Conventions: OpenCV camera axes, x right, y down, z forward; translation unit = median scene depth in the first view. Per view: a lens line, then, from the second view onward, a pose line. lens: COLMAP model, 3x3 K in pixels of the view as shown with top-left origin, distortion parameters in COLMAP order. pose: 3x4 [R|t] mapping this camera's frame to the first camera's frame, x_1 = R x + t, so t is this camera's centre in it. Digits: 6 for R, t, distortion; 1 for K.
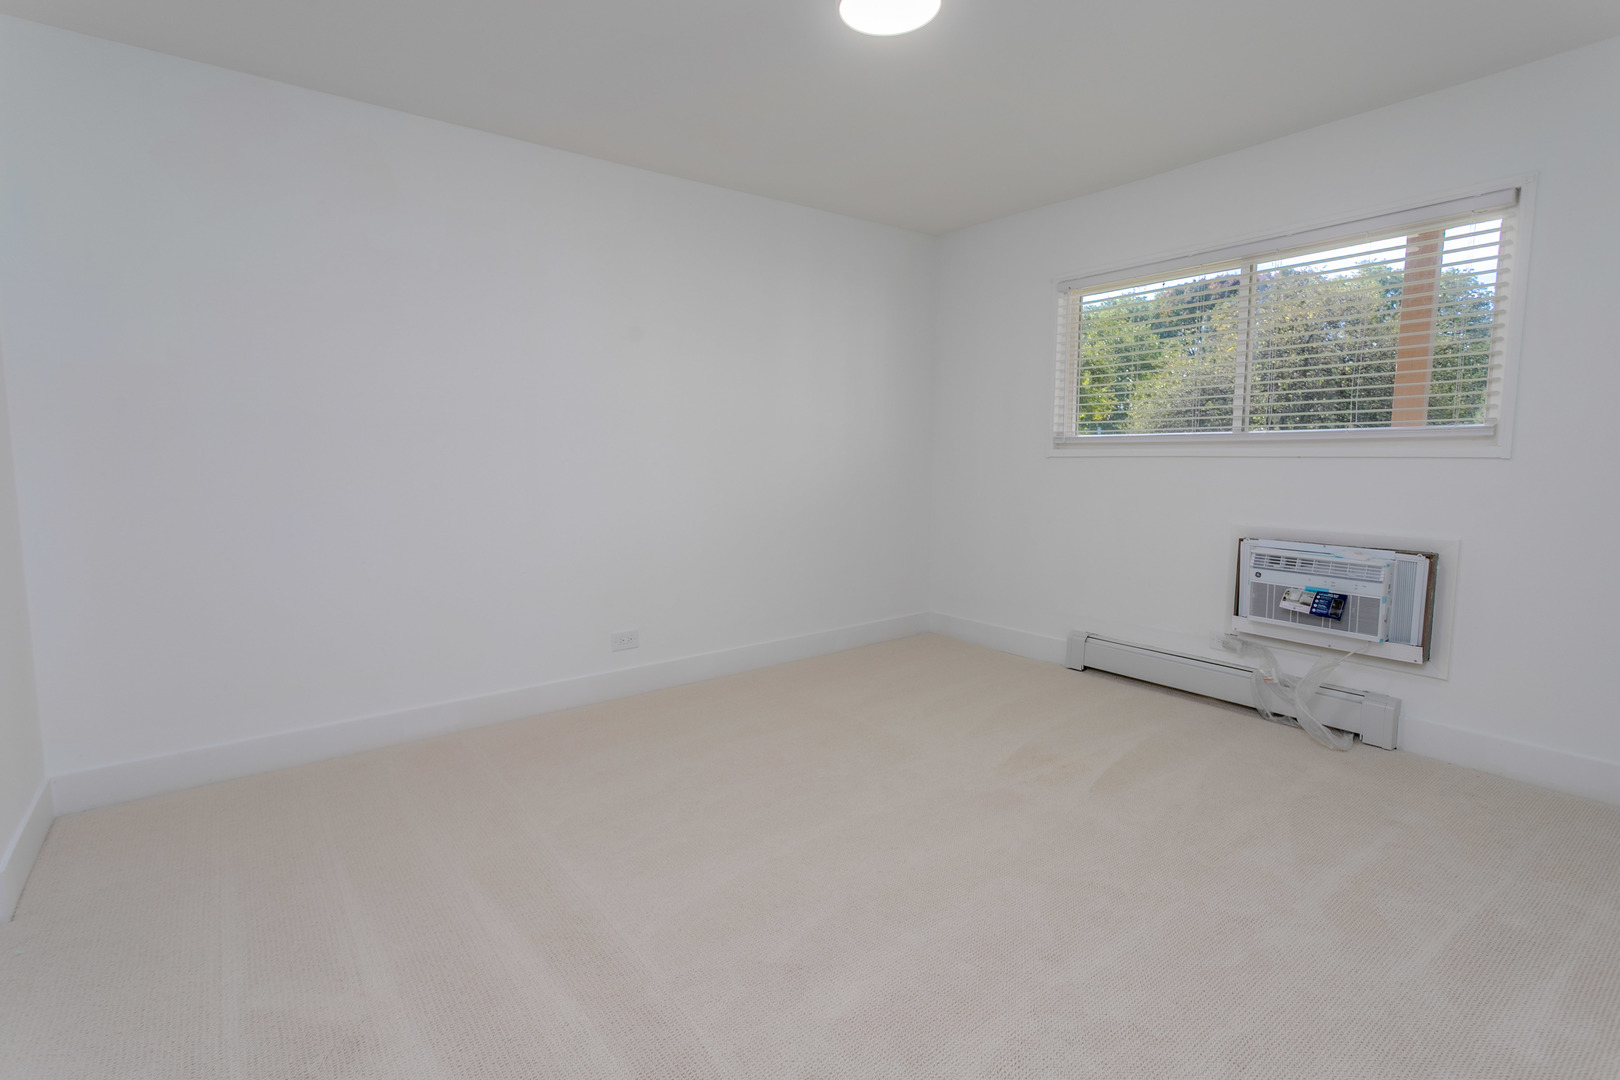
lens RADIAL K [[771.0, 0, 806.2], [0, 771.0, 525.9], [0, 0, 1]] dist [0.002283, 0.000692]
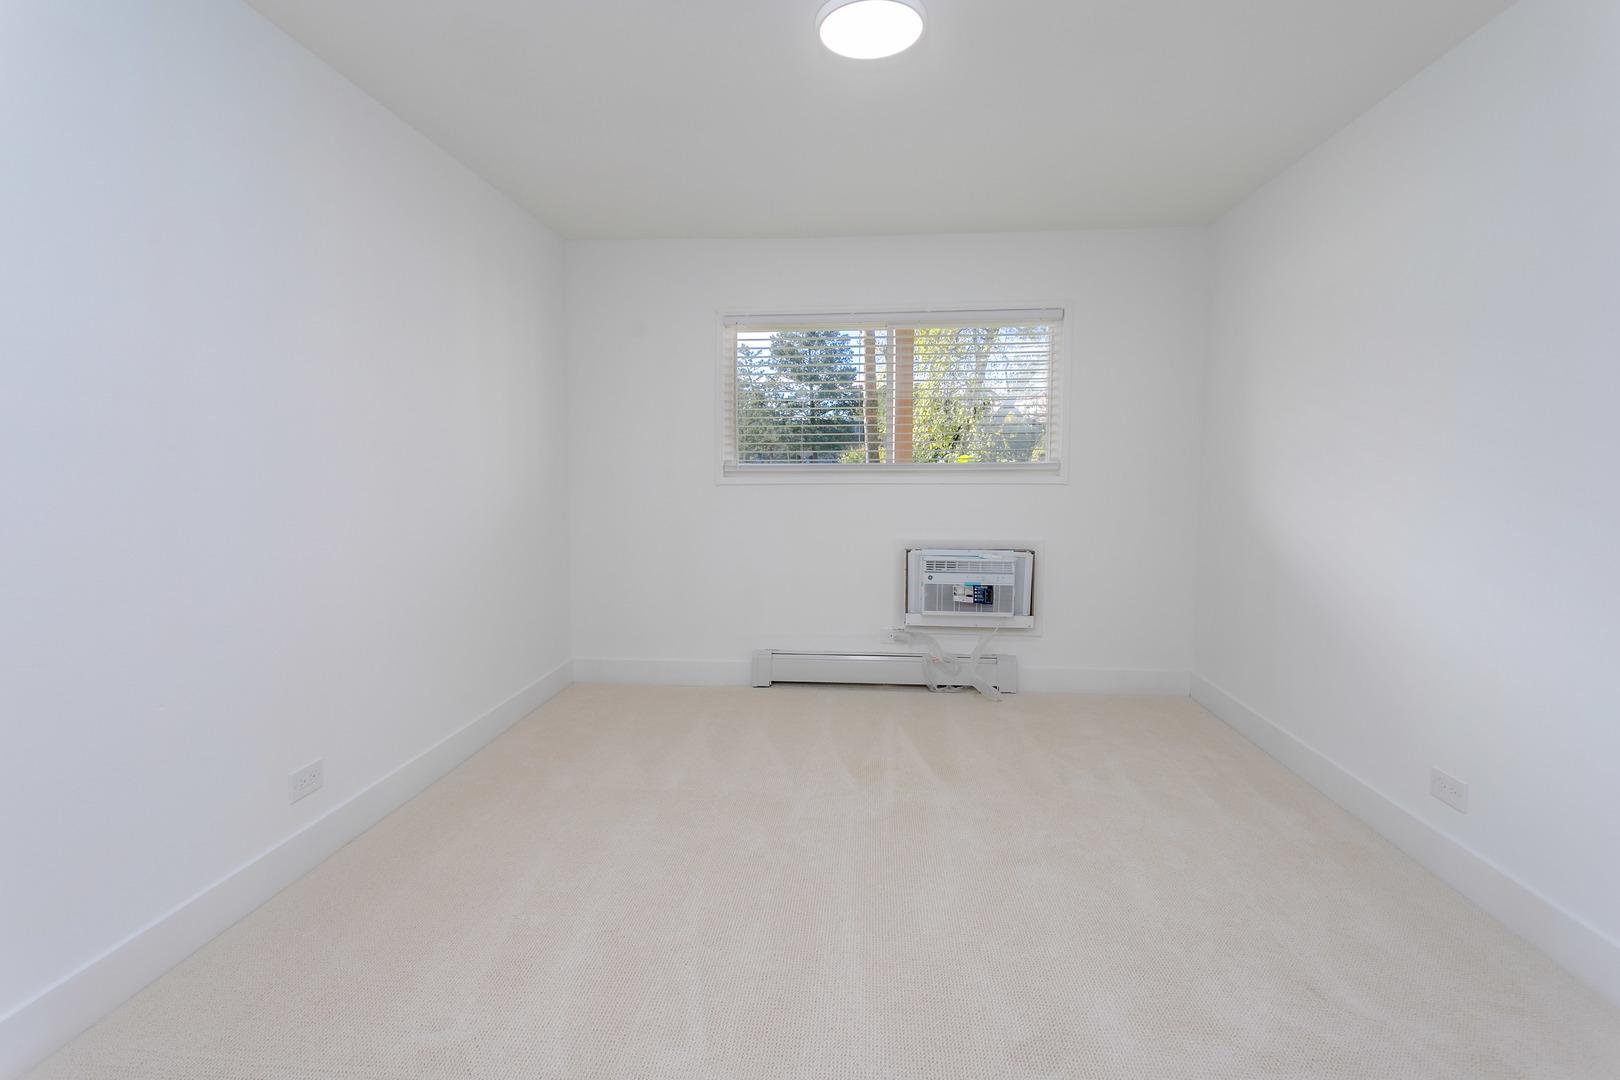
lens RADIAL K [[744.3, 0, 809.3], [0, 744.3, 533.6], [0, 0, 1]] dist [-0.000585, 0.000077]
pose [[0.664977, -0.045806, 0.745458, -0.449531], [0.068895, 0.997624, -0.000156, -0.021726], [-0.743680, 0.051462, 0.666552, 0.341186]]
